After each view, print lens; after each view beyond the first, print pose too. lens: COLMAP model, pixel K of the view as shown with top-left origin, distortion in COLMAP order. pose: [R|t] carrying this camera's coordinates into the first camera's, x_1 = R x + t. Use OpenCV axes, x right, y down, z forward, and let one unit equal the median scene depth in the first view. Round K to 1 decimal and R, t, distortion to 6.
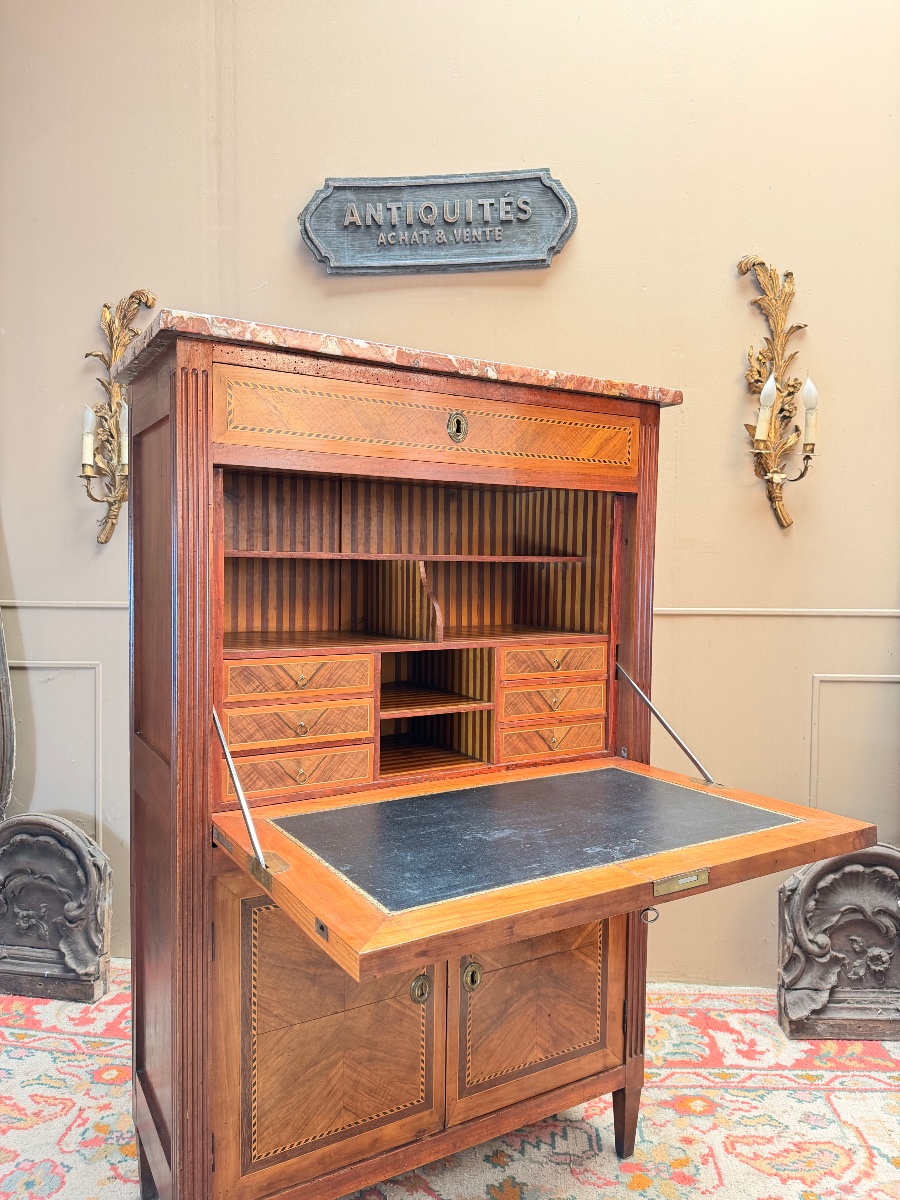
lens RADIAL K [[860.9, 0, 454.0], [0, 860.9, 603.2], [0, 0, 1]] dist [0.007482, -0.014065]
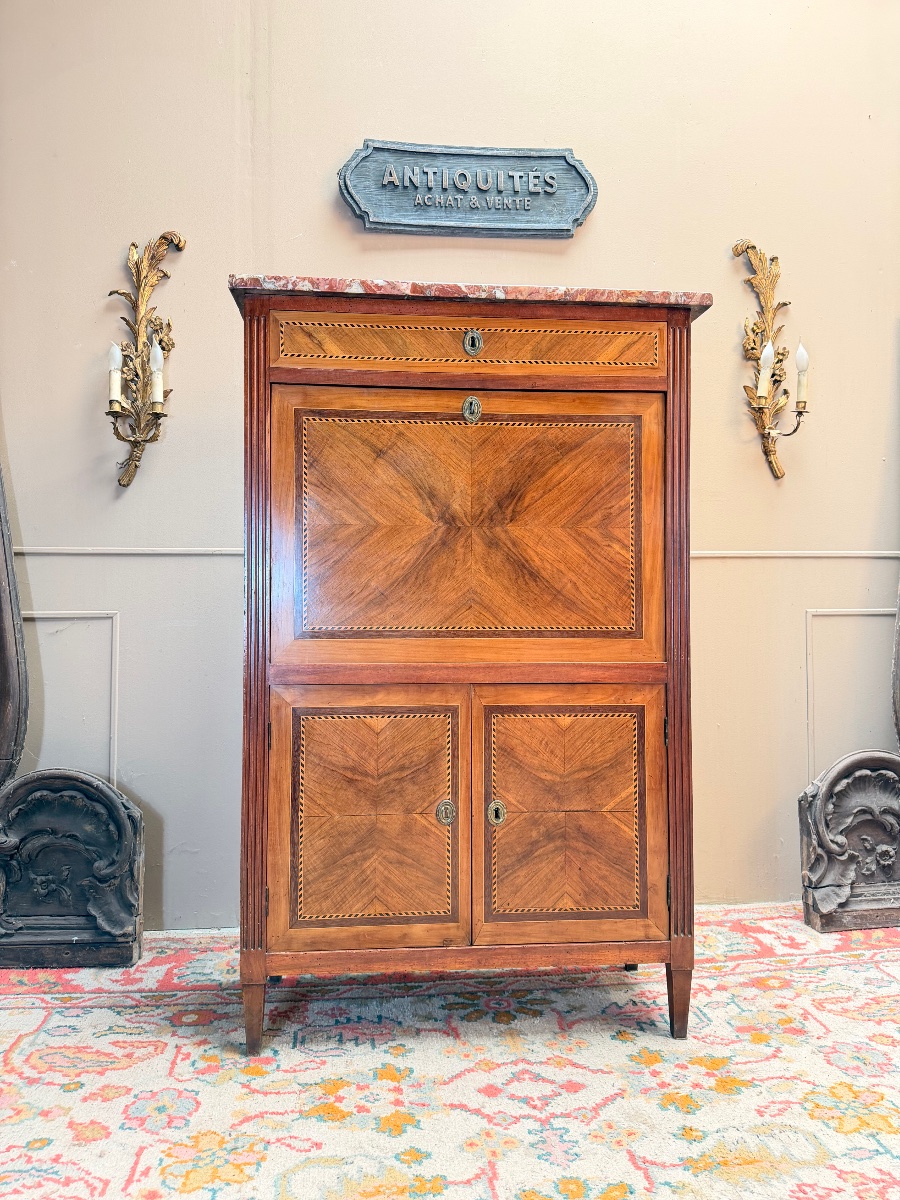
lens RADIAL K [[860.9, 0, 455.9], [0, 860.9, 604.6], [0, 0, 1]] dist [0.007482, -0.014065]
pose [[0.979304, -0.006619, 0.202287, -0.261533], [0.021679, 0.997145, -0.072326, 0.151332], [-0.201231, 0.075215, 0.976652, -0.000664]]
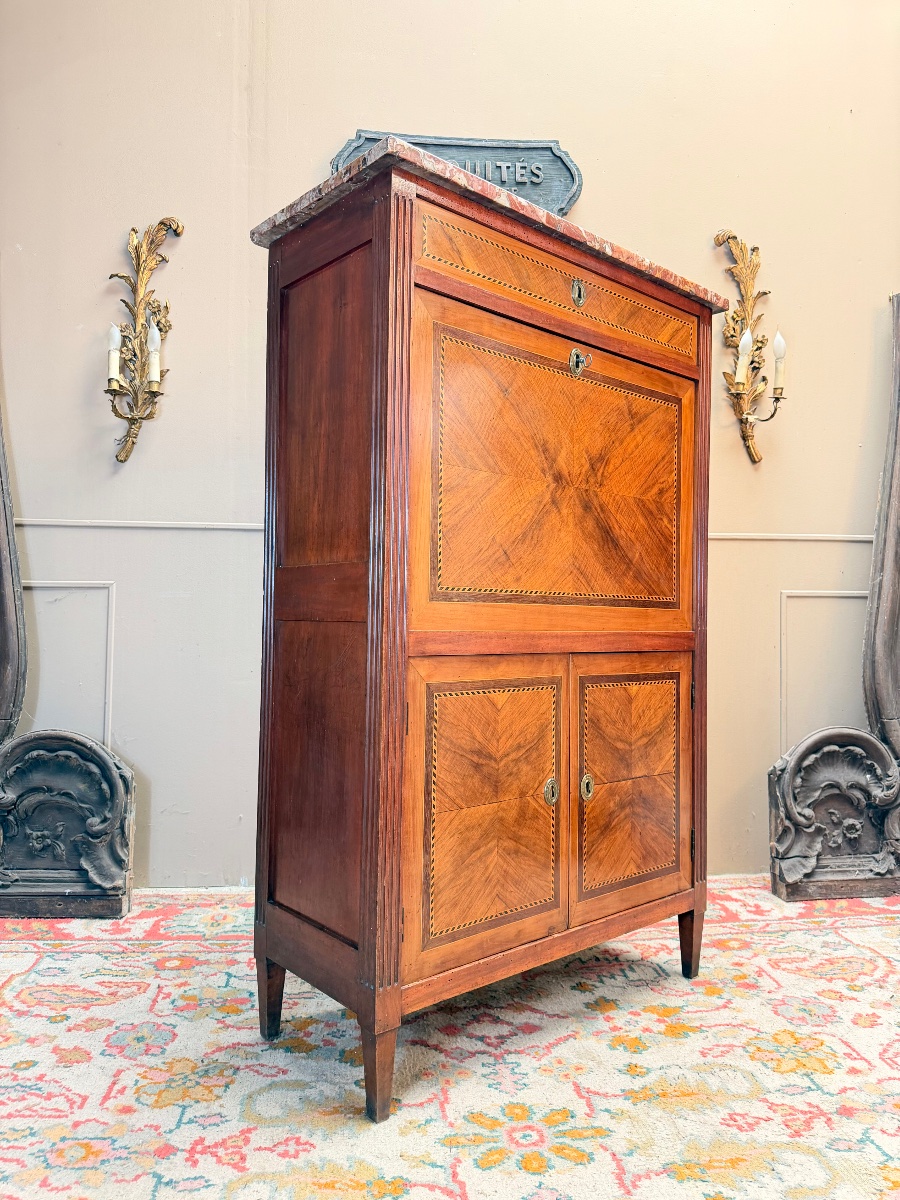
lens RADIAL K [[860.9, 0, 454.2], [0, 860.9, 601.2], [0, 0, 1]] dist [0.007482, -0.014065]
pose [[0.981977, 0.006169, 0.188902, -0.235207], [0.006987, 0.997599, -0.068899, 0.177427], [-0.188874, 0.068977, 0.979576, -0.043685]]
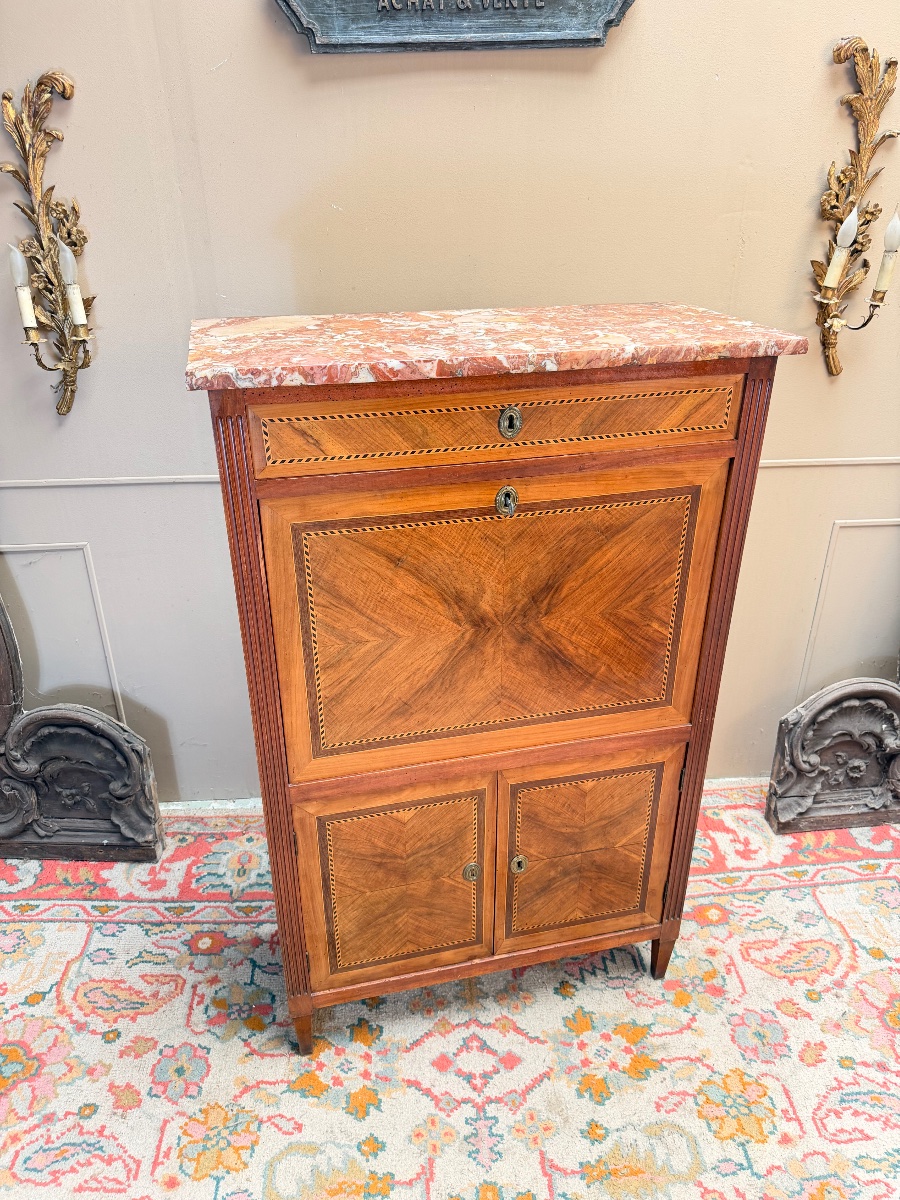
lens RADIAL K [[860.9, 0, 449.9], [0, 860.9, 607.0], [0, 0, 1]] dist [0.007482, -0.014065]
pose [[0.990760, -0.075973, 0.112352, -0.153114], [0.022086, 0.907704, 0.419028, -0.265079], [-0.133817, -0.412675, 0.900995, 0.115012]]
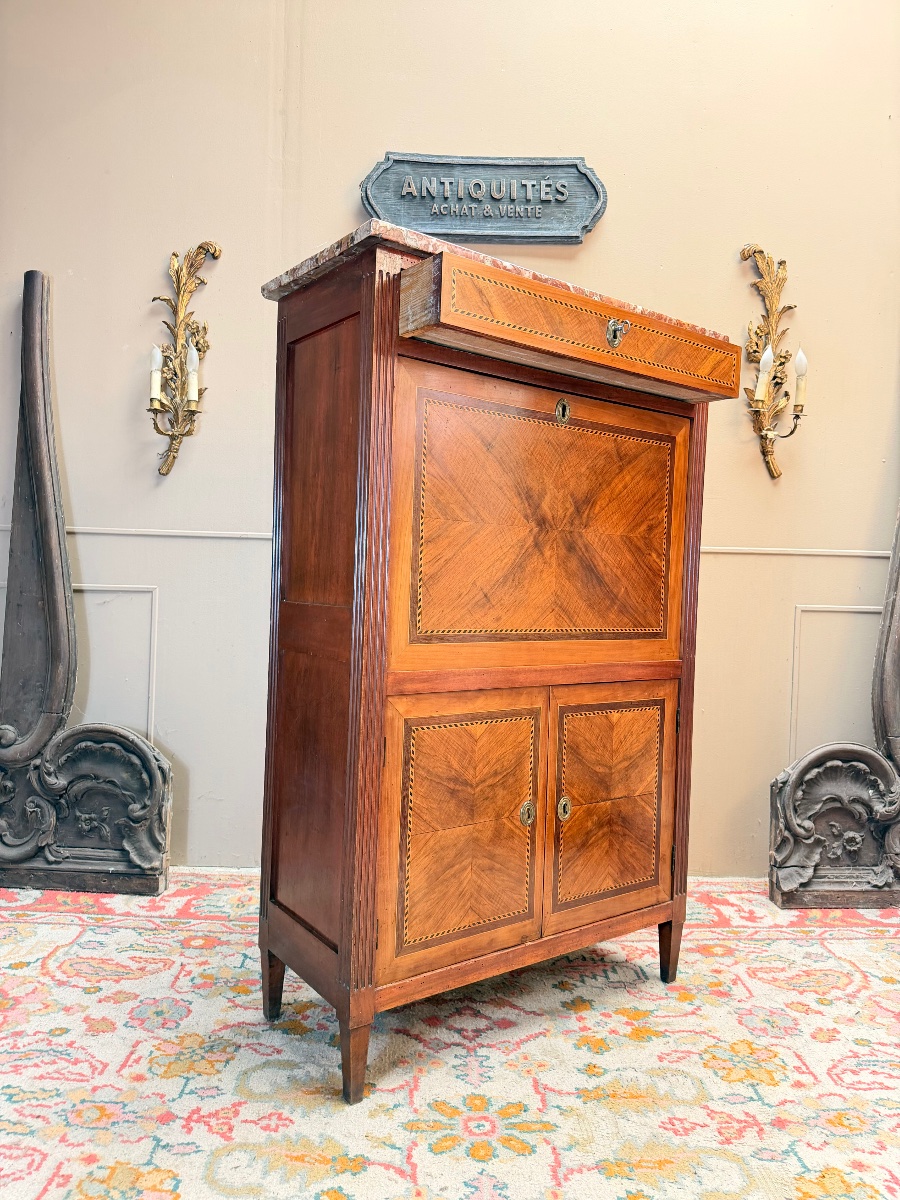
lens RADIAL K [[860.9, 0, 456.3], [0, 860.9, 605.7], [0, 0, 1]] dist [0.007482, -0.014065]
pose [[0.993735, 0.019271, 0.110088, -0.173925], [-0.017365, 0.999683, -0.018251, 0.116048], [-0.110405, 0.016225, 0.993754, -0.112221]]
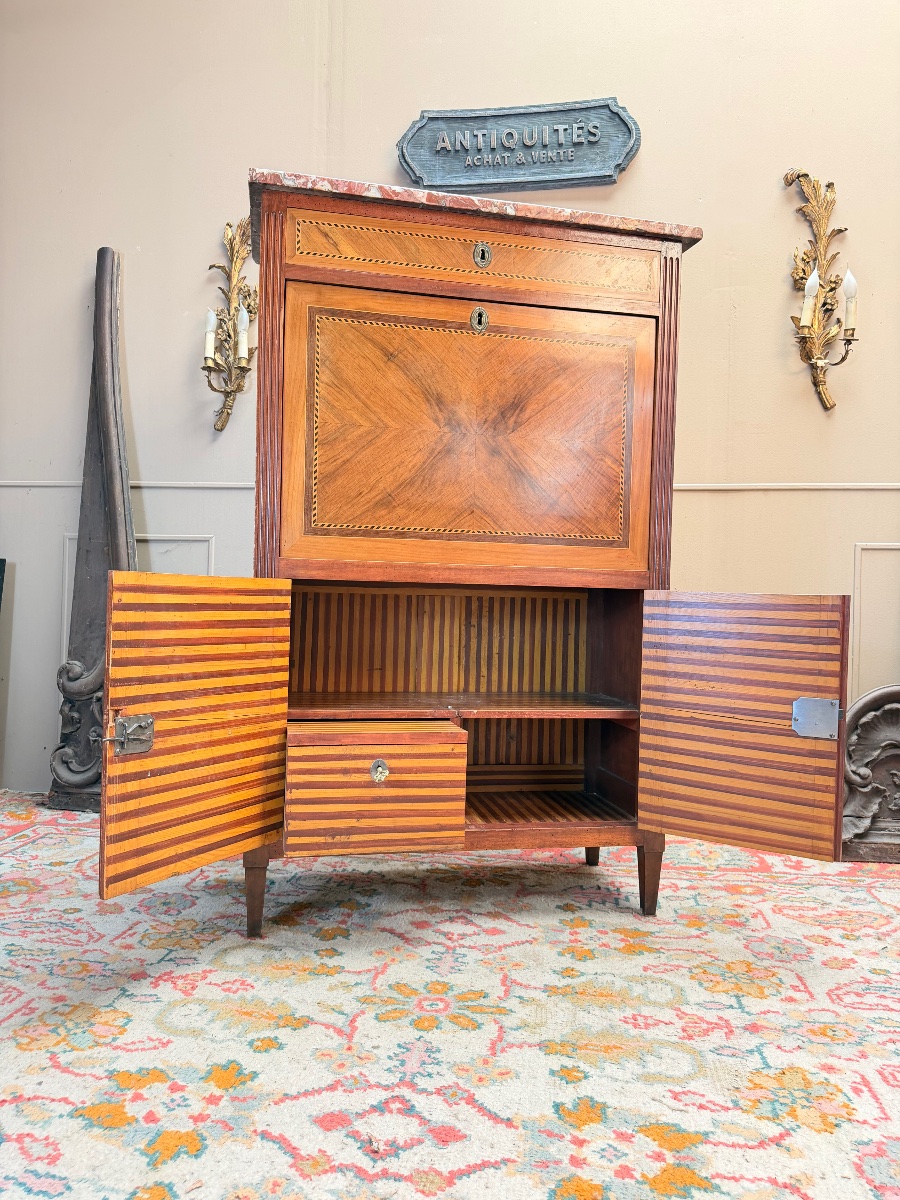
lens RADIAL K [[860.9, 0, 455.3], [0, 860.9, 598.6], [0, 0, 1]] dist [0.007482, -0.014065]
pose [[0.998444, 0.014849, -0.053743, -0.032029], [-0.017668, 0.998472, -0.052367, 0.225604], [0.052883, 0.053235, 0.997181, -0.119299]]
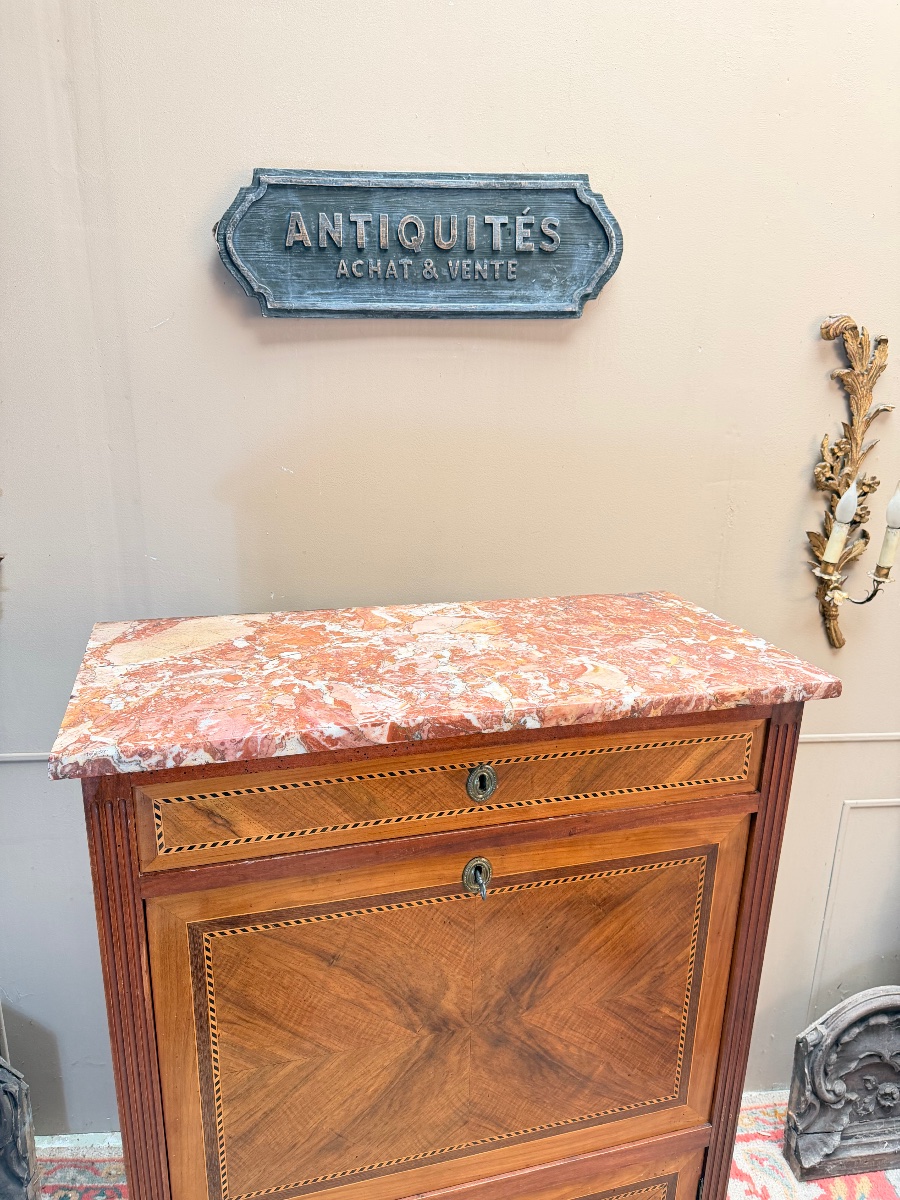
lens RADIAL K [[860.9, 0, 452.0], [0, 860.9, 601.1], [0, 0, 1]] dist [0.007482, -0.014065]
pose [[0.985357, -0.038044, 0.166205, -0.124961], [-0.003348, 0.970284, 0.241944, -0.340383], [-0.170471, -0.238958, 0.955949, 0.276235]]
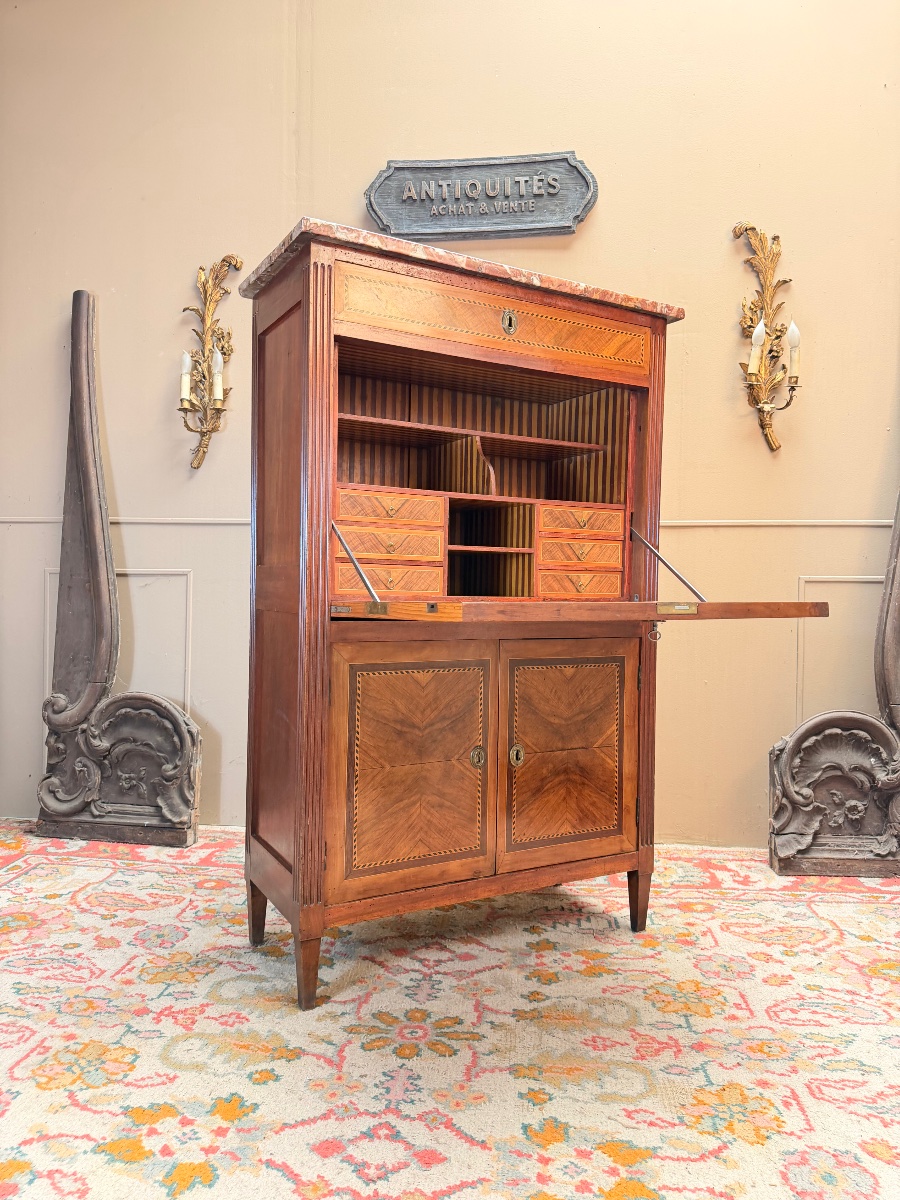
lens RADIAL K [[860.9, 0, 450.8], [0, 860.9, 602.7], [0, 0, 1]] dist [0.007482, -0.014065]
pose [[0.999817, 0.005657, -0.018266, -0.036445], [-0.006224, 0.999495, -0.031163, 0.162805], [0.018081, 0.031271, 0.999347, -0.183295]]
